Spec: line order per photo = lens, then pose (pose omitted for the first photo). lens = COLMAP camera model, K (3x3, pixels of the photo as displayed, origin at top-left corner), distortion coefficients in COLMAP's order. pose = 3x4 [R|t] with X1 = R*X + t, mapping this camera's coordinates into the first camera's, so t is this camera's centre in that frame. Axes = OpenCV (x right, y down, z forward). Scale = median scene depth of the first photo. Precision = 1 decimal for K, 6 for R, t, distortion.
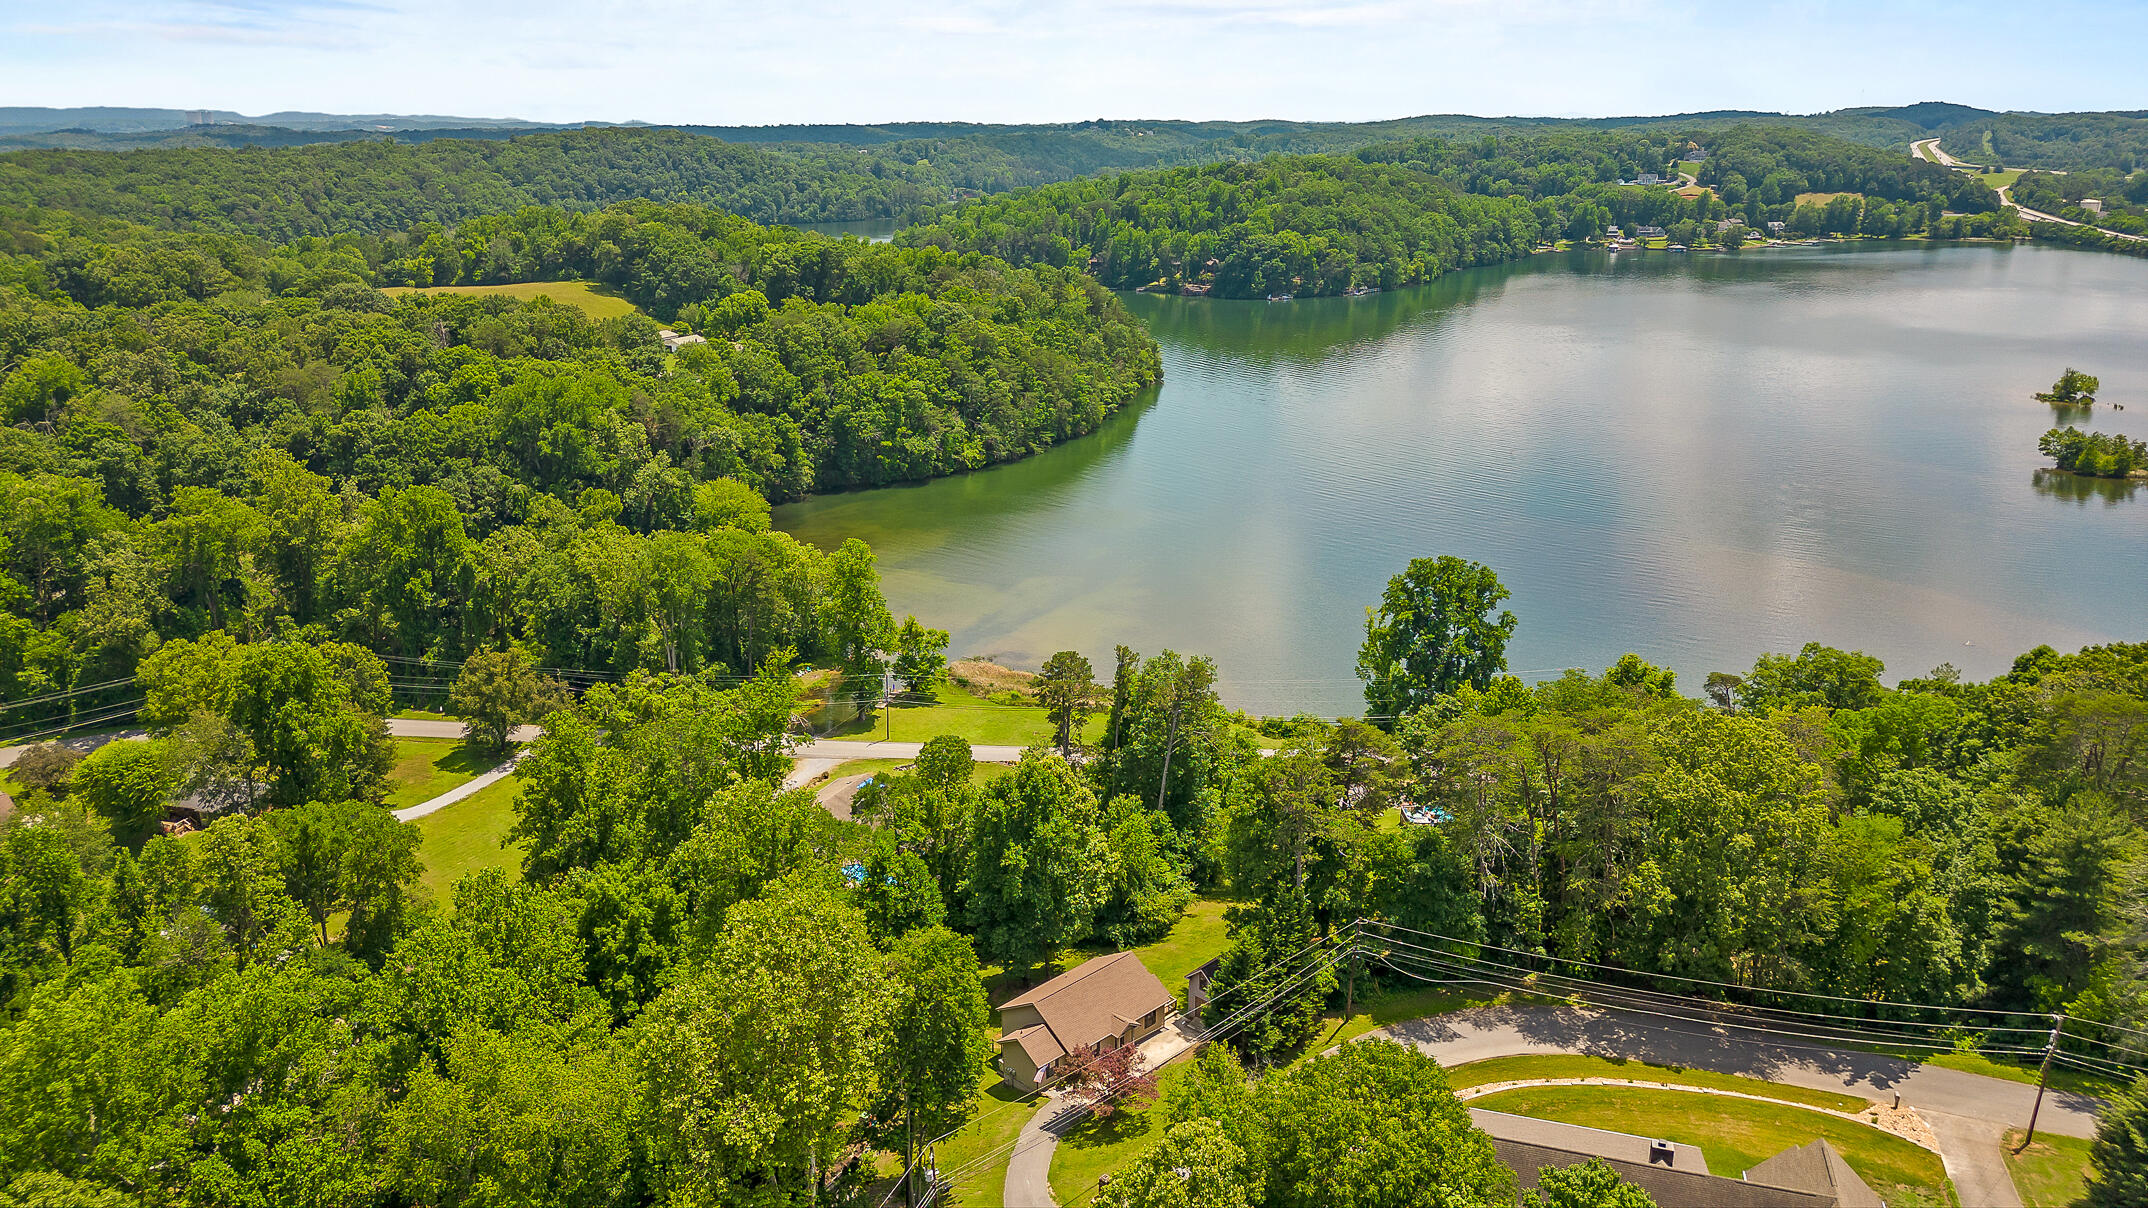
lens RADIAL K [[1507.0, 0, 1074.0], [0, 1507.0, 604.0], [0, 0, 1]] dist [0.085380, -0.084911]
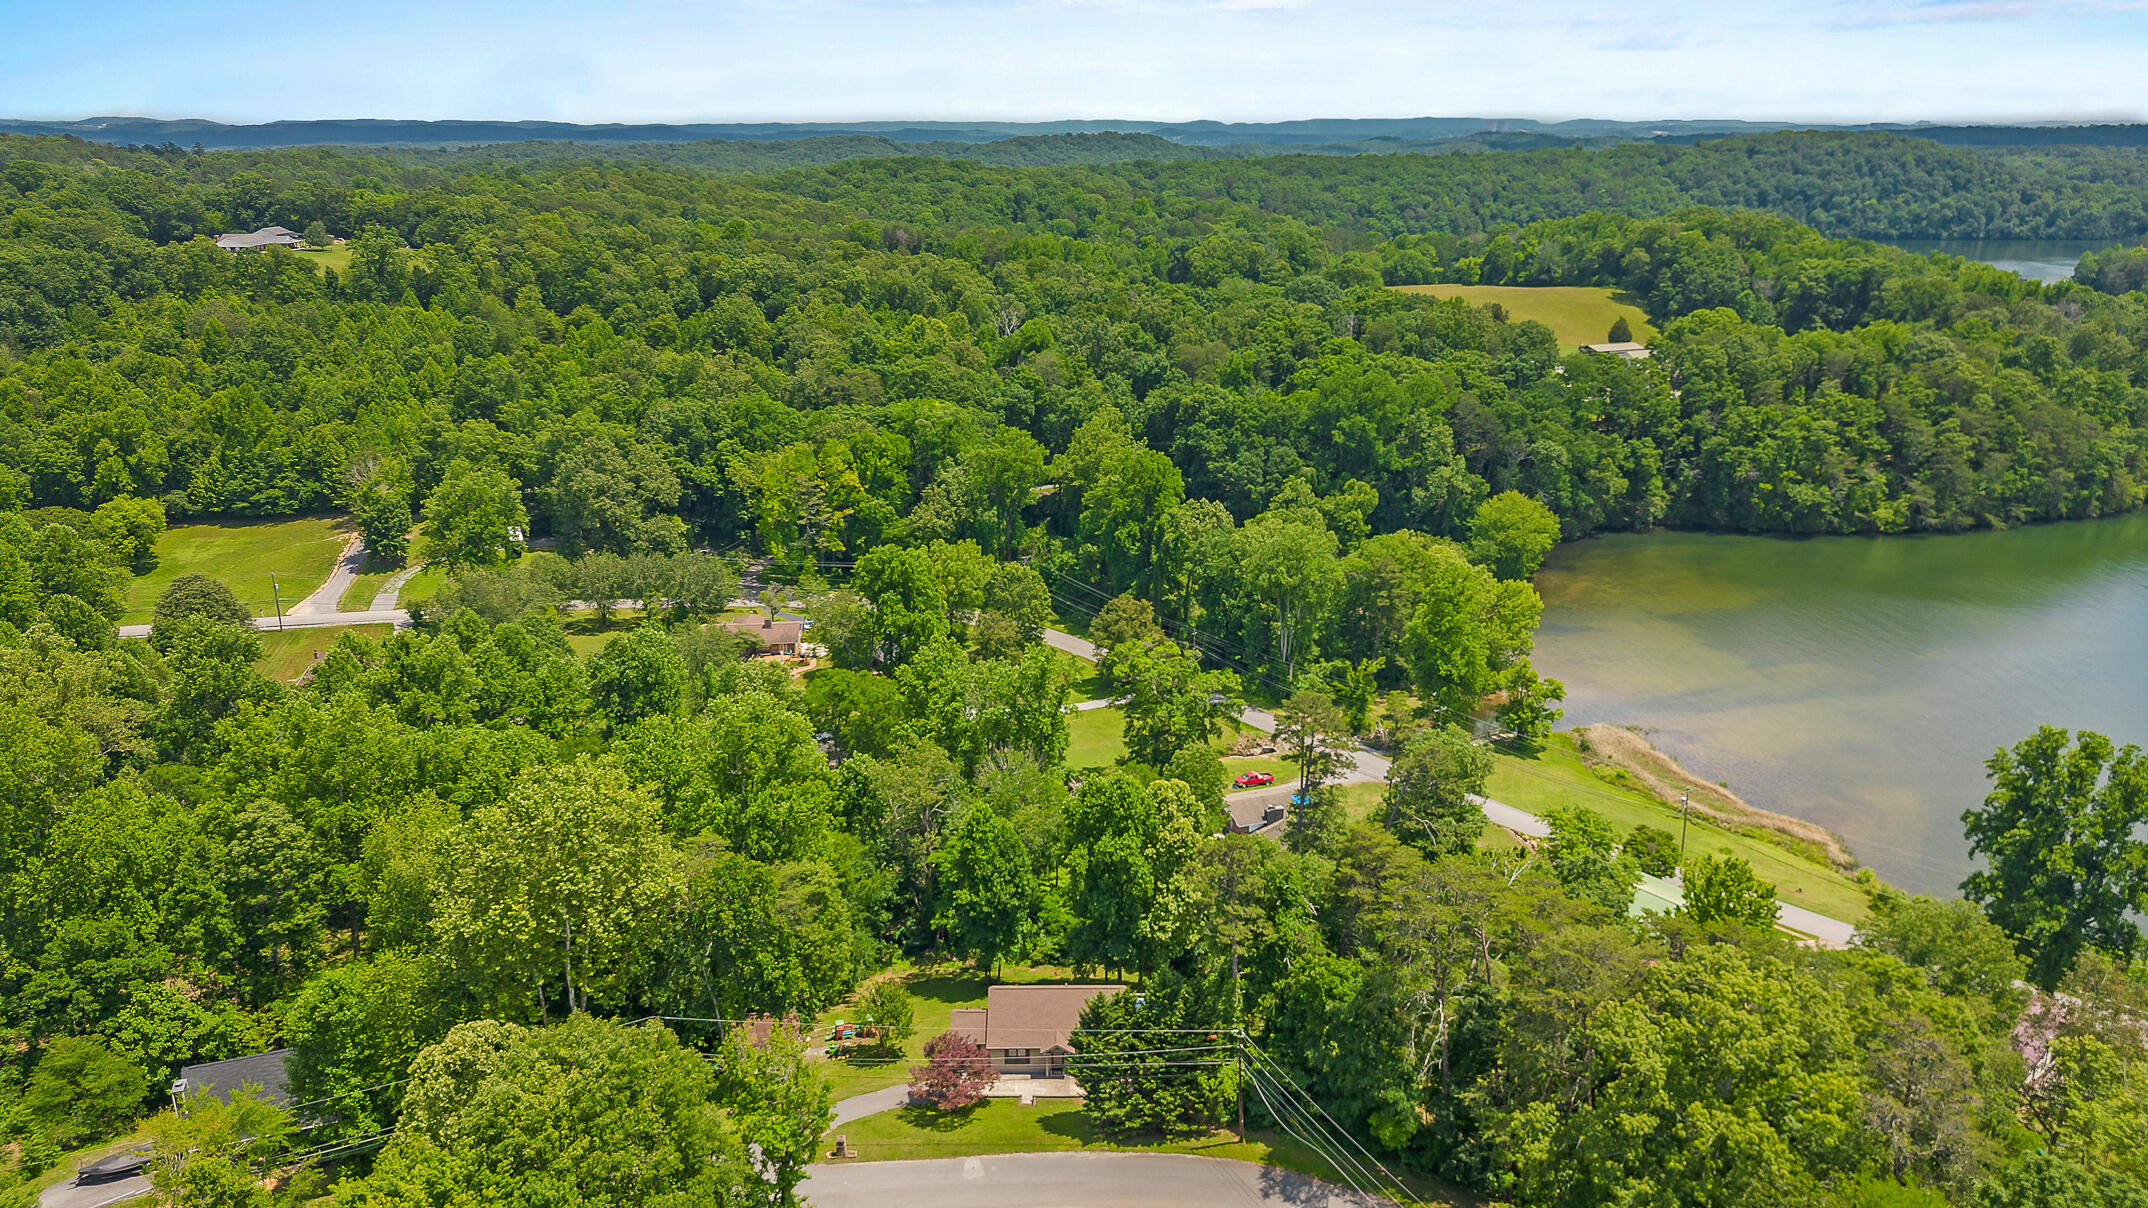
lens RADIAL K [[1518.9, 0, 1074.0], [0, 1518.9, 604.0], [0, 0, 1]] dist [0.059825, -0.062998]
pose [[0.732762, 0.203188, -0.649441, 0.178839], [-0.205492, 0.975897, 0.073469, -0.022283], [0.648716, 0.079620, 0.756854, 0.065981]]
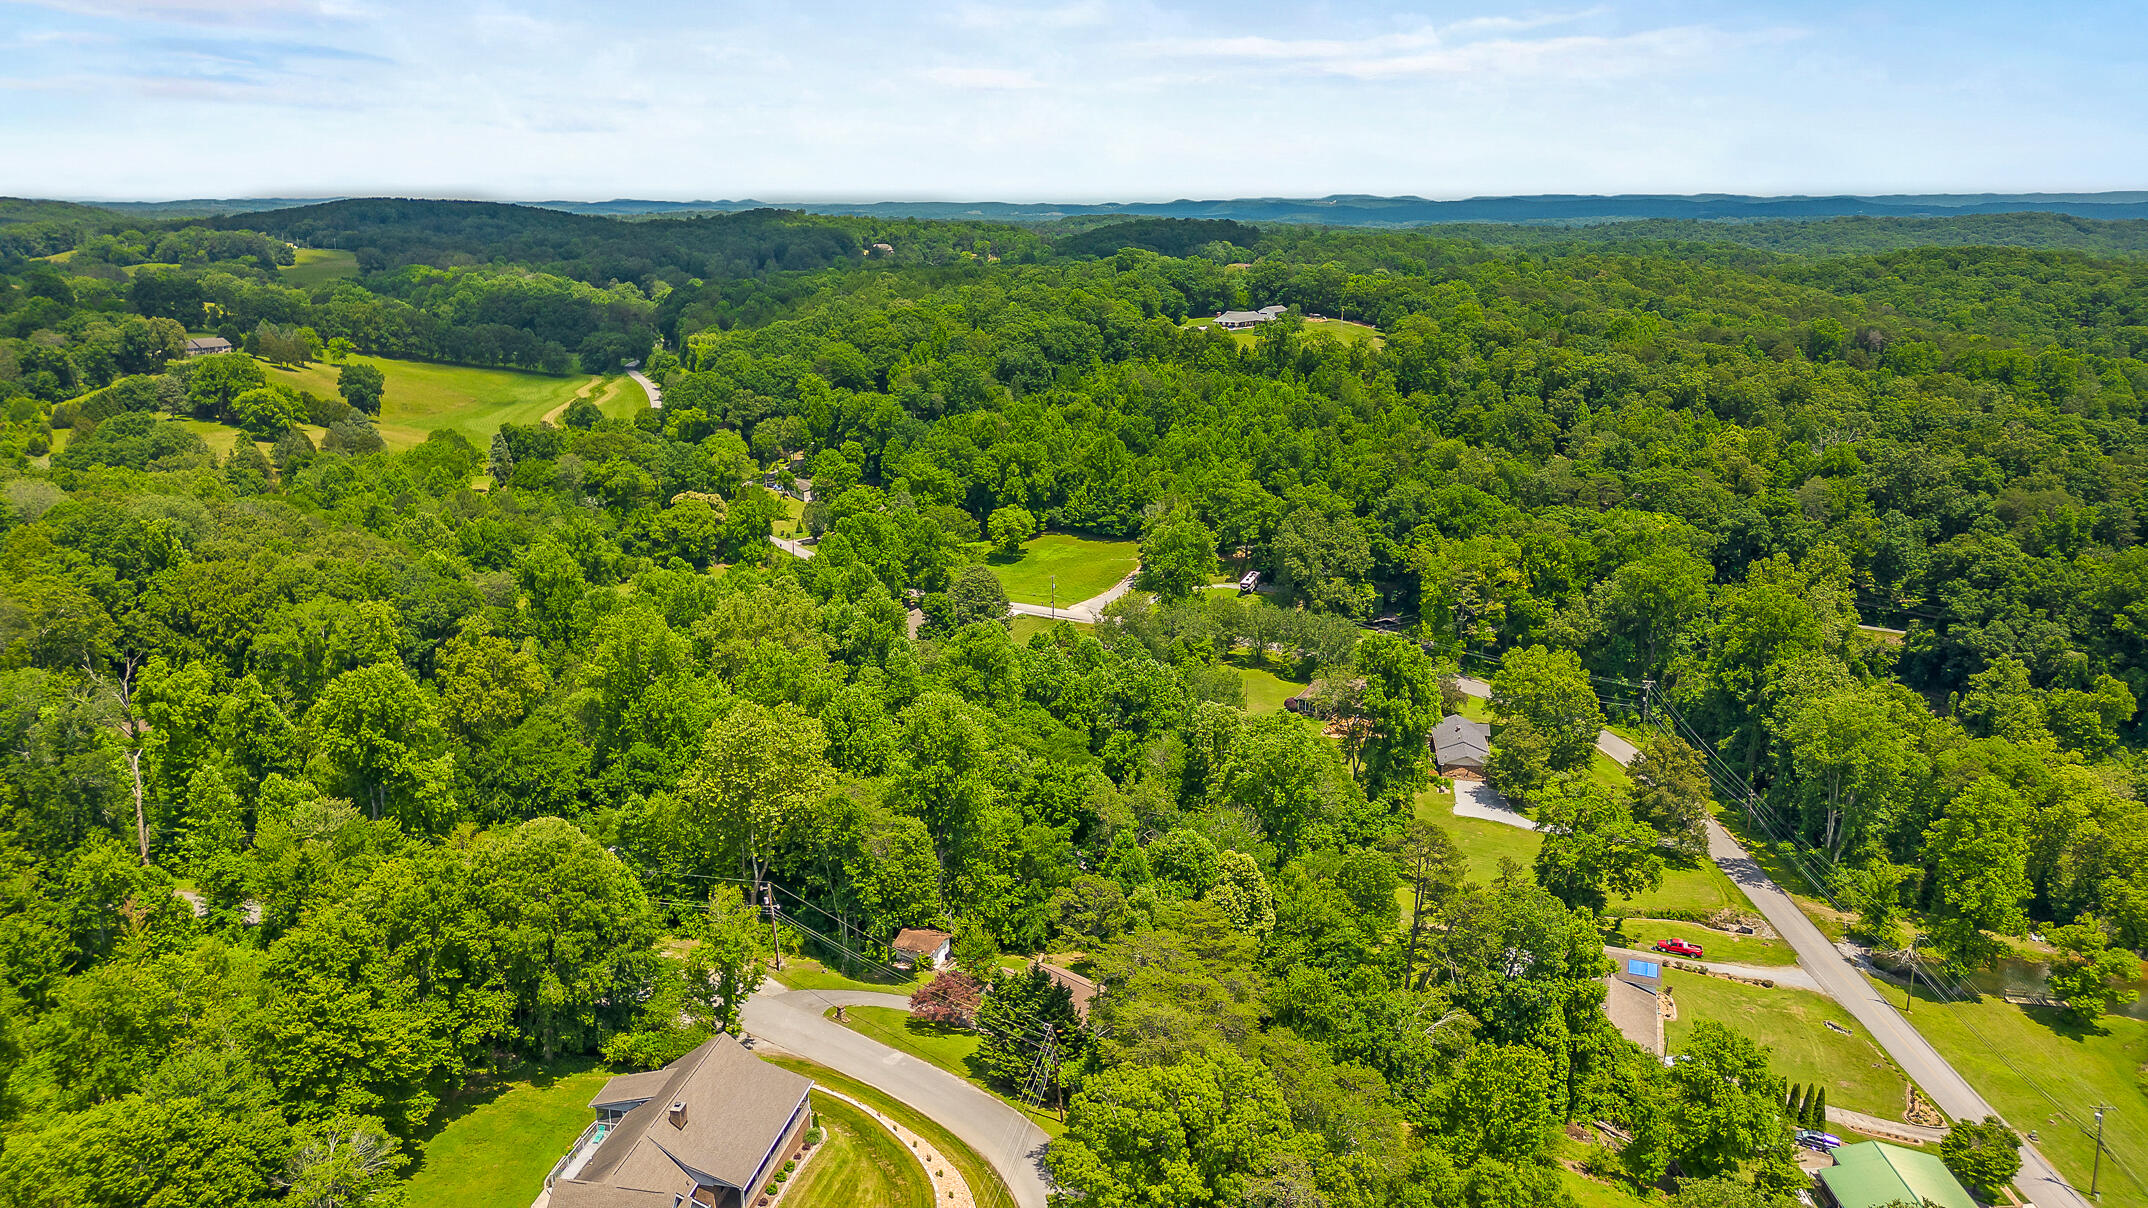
lens RADIAL K [[1518.9, 0, 1074.0], [0, 1518.9, 604.0], [0, 0, 1]] dist [0.059825, -0.062998]
pose [[0.095404, 0.256582, -0.961802, 0.336780], [-0.299466, 0.928848, 0.218086, -0.094954], [0.949325, 0.267221, 0.165453, 0.215295]]
